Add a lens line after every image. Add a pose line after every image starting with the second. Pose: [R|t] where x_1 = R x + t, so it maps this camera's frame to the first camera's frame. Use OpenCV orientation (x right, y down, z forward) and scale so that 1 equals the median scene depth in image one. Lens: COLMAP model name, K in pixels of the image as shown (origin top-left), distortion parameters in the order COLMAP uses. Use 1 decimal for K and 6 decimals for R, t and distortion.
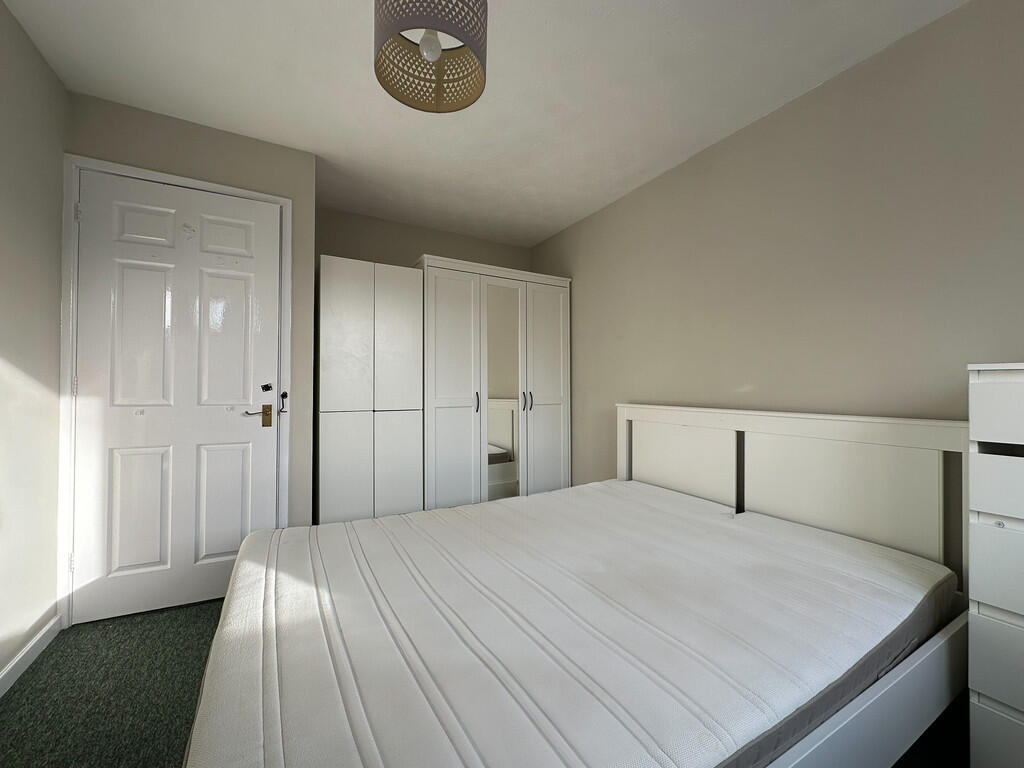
lens RADIAL K [[407.0, 0, 511.9], [0, 407.0, 389.4], [0, 0, 1]] dist [0.011882, 0.000048]
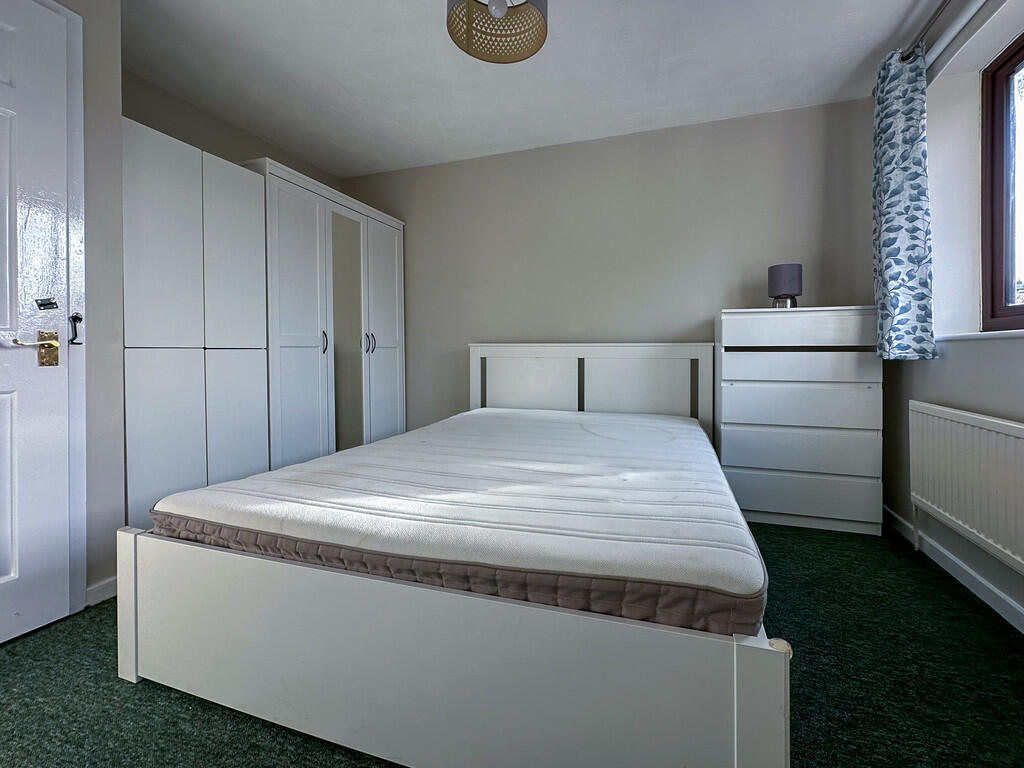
lens RADIAL K [[424.3, 0, 515.6], [0, 424.3, 370.2], [0, 0, 1]] dist [-0.012544, 0.000252]
pose [[0.755438, -0.024866, 0.654748, -0.479000], [0.000627, 0.999307, 0.037228, 0.074550], [-0.655220, -0.027713, 0.754930, 0.035579]]
